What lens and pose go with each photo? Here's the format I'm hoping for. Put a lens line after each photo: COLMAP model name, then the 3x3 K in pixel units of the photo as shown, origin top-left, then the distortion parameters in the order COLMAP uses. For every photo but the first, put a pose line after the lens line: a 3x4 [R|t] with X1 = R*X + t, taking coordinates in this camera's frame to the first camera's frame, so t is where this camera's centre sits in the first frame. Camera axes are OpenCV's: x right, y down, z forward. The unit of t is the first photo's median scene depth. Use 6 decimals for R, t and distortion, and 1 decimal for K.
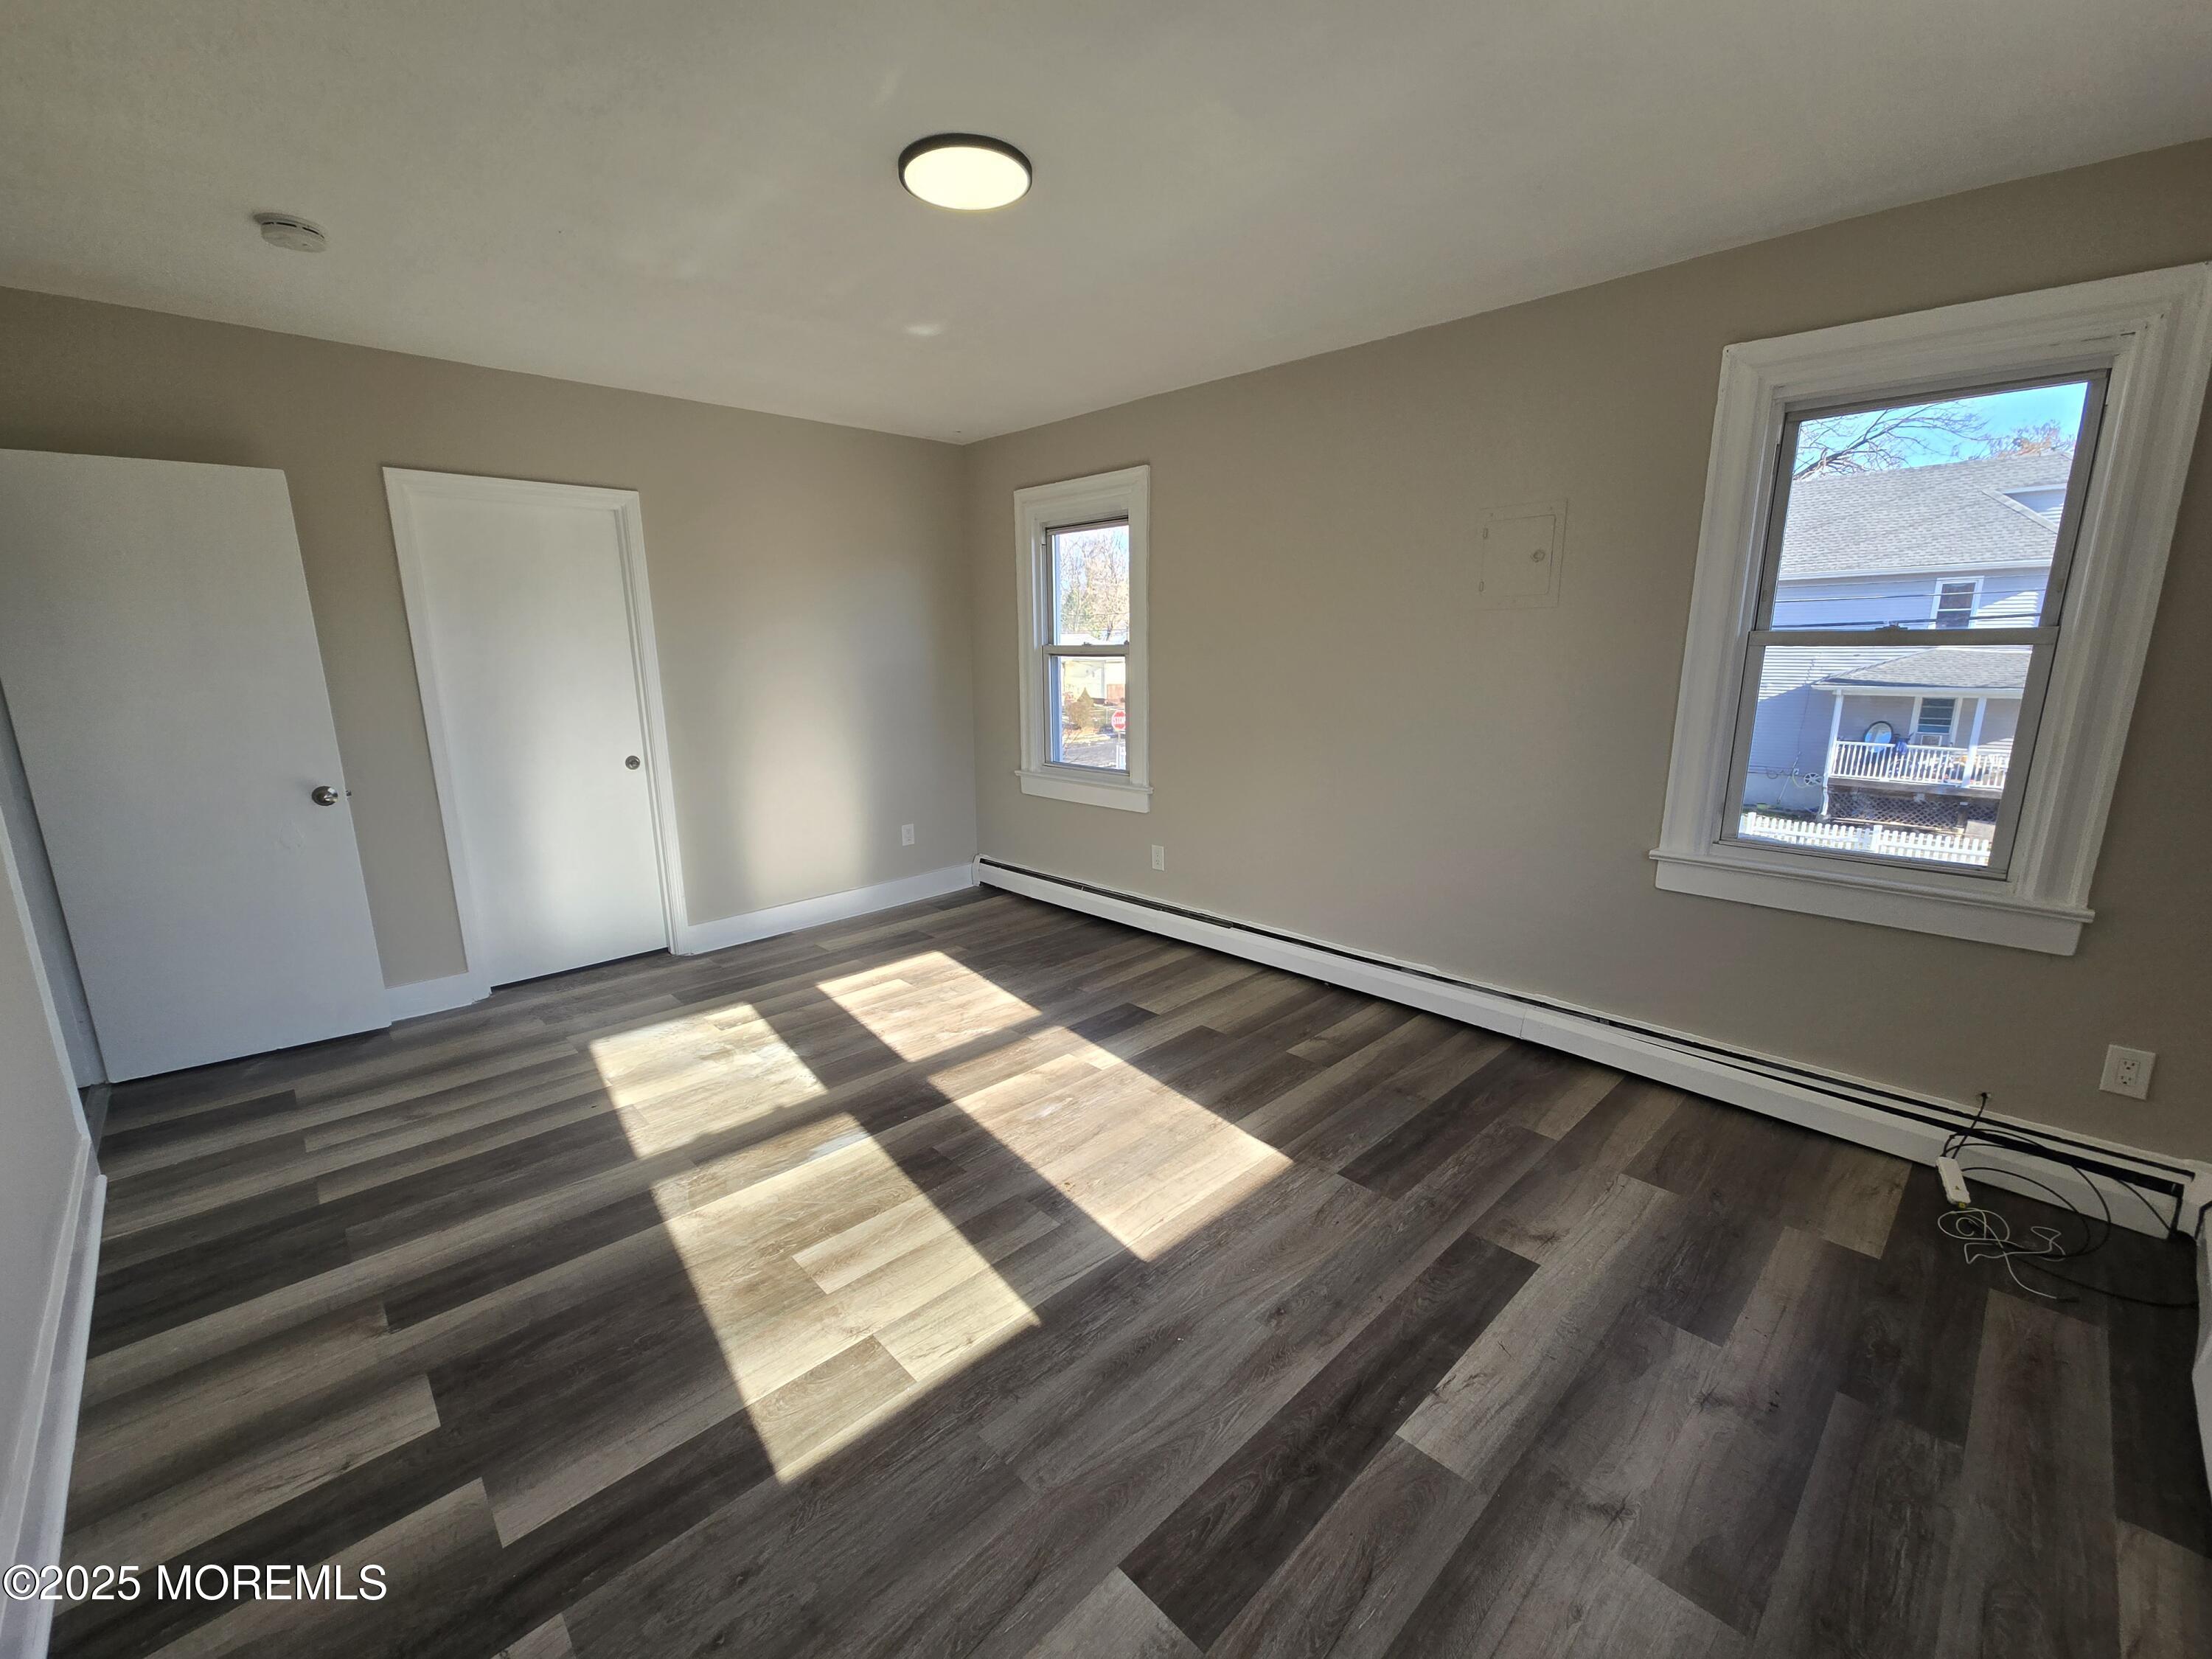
lens RADIAL K [[920.3, 0, 1106.0], [0, 920.3, 829.5], [0, 0, 1]] dist [0.003516, 0.000227]
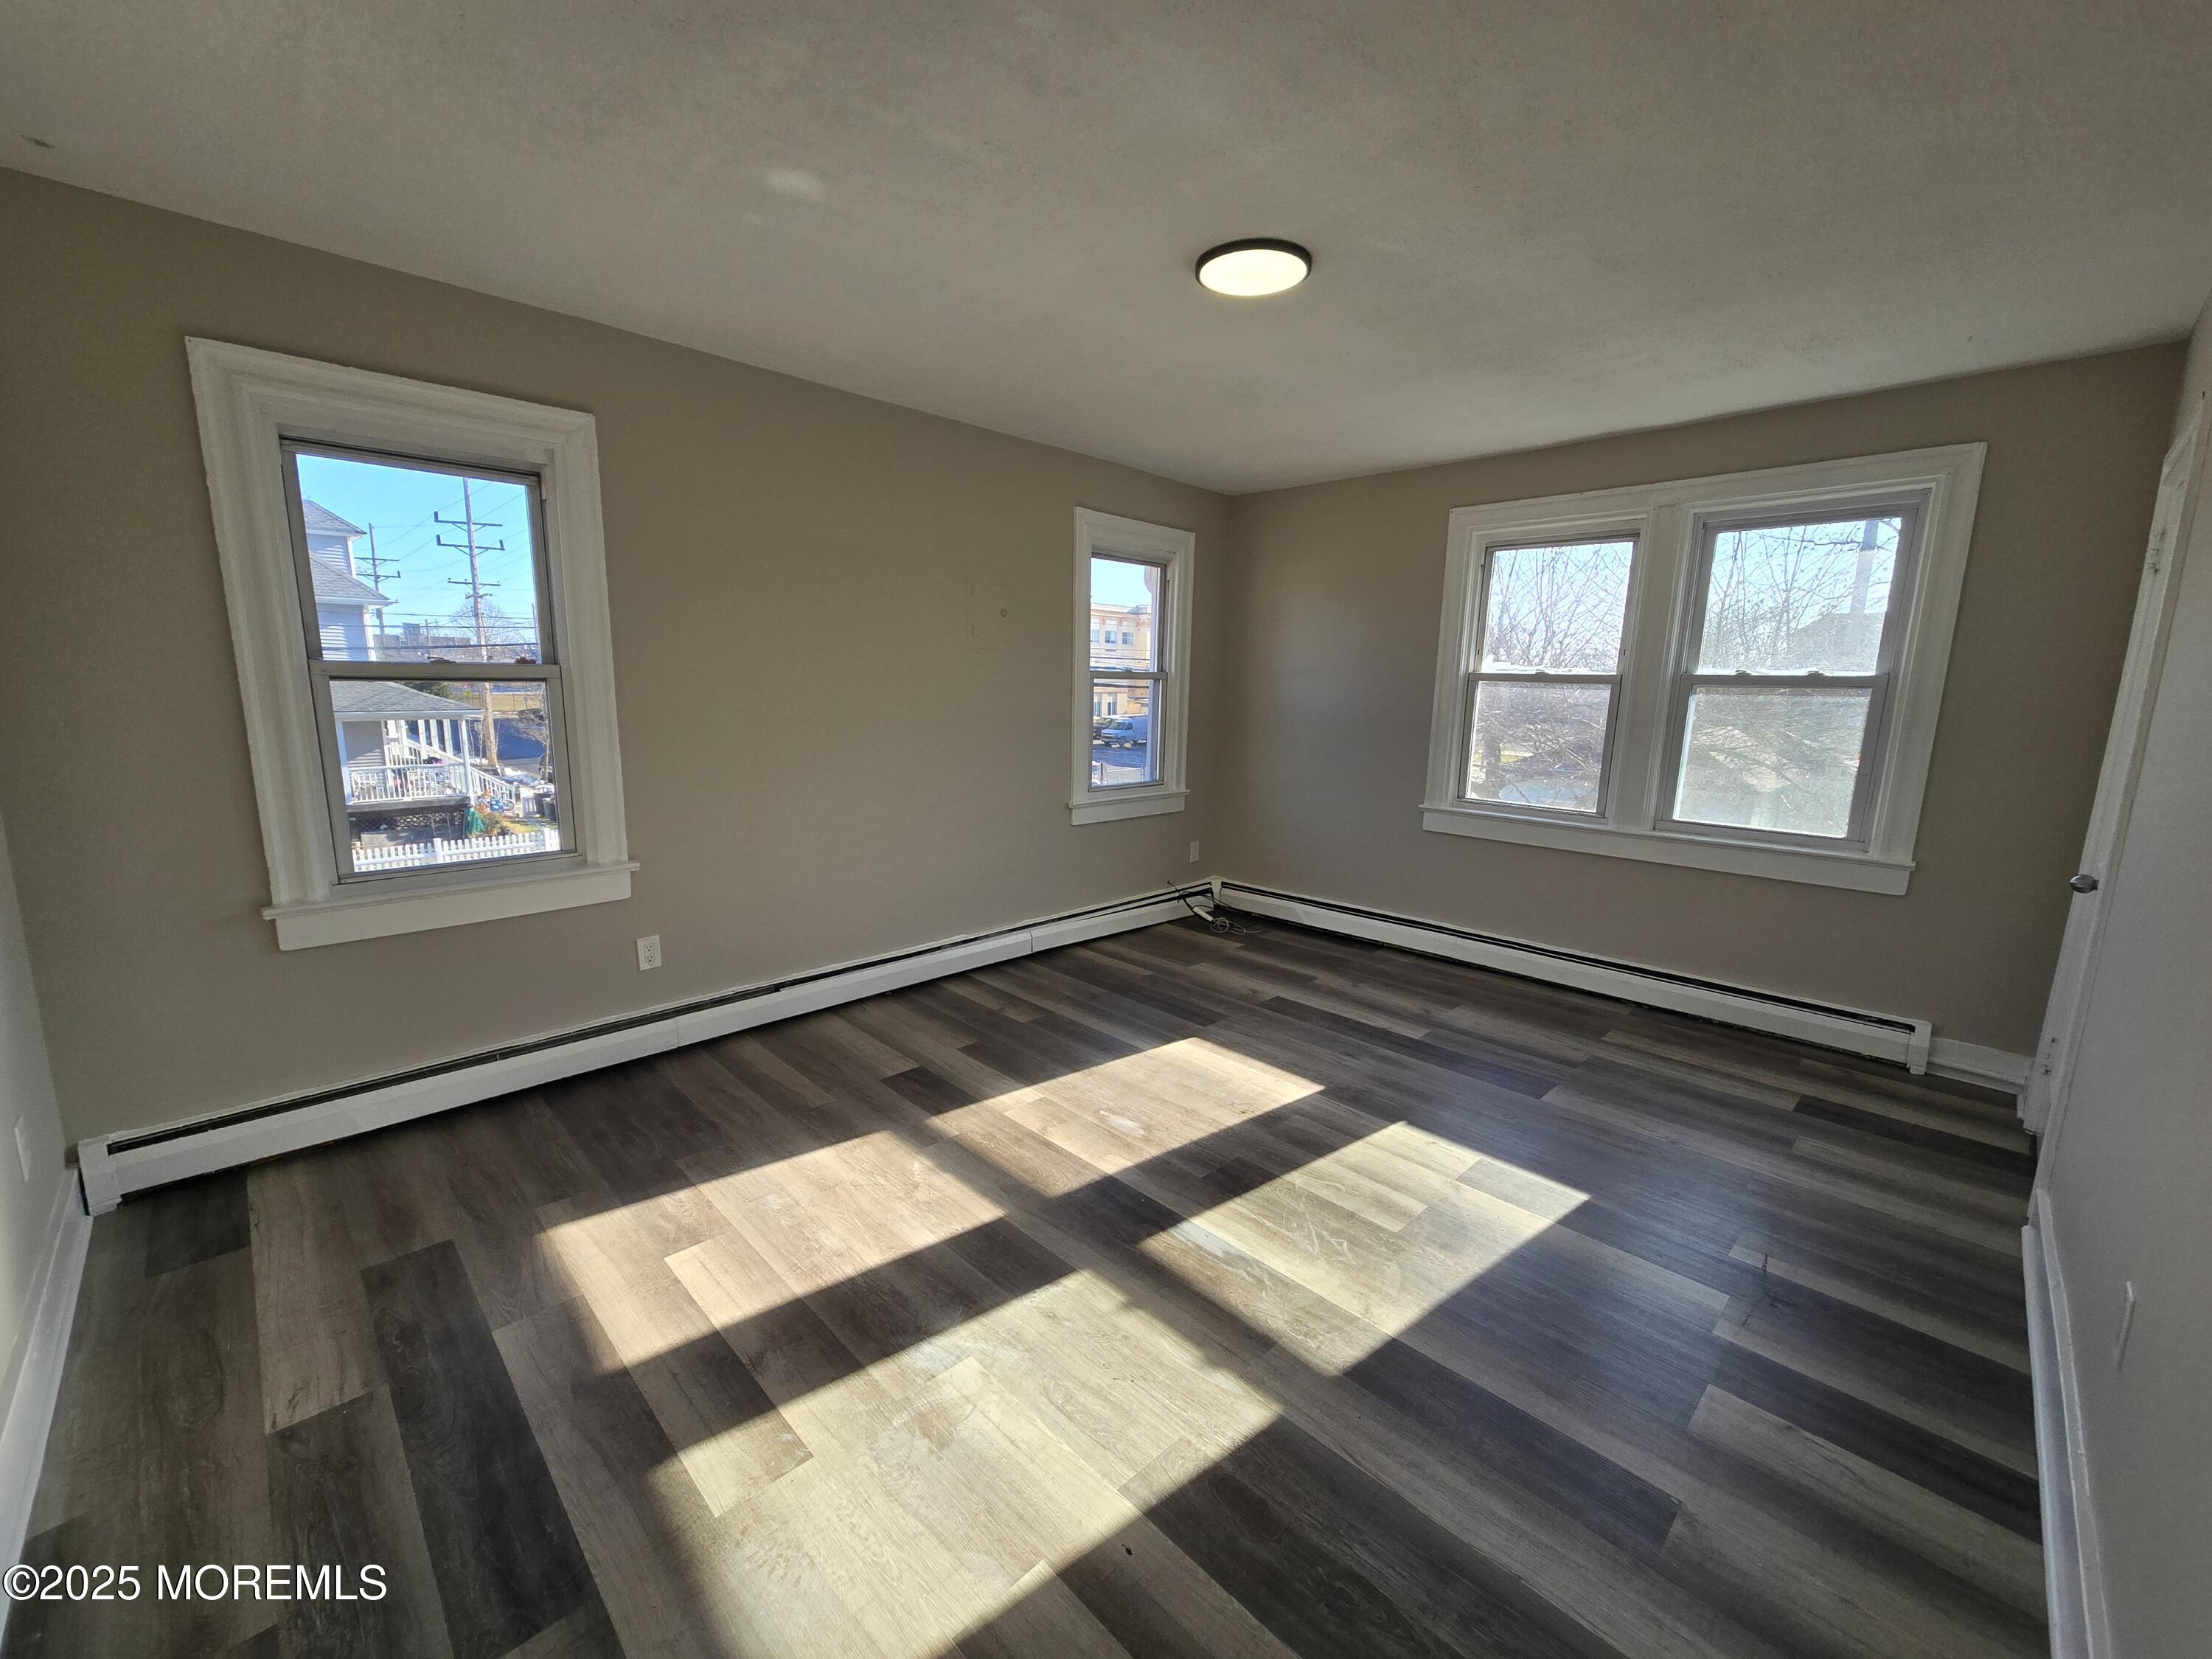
lens RADIAL K [[890.9, 0, 1106.0], [0, 890.9, 829.5], [0, 0, 1]] dist [-0.002436, -0.000201]
pose [[-0.009795, -0.158961, 0.987236, -1.004273], [0.183120, 0.970302, 0.158052, -0.175768], [-0.983042, 0.182331, 0.019605, 0.952974]]
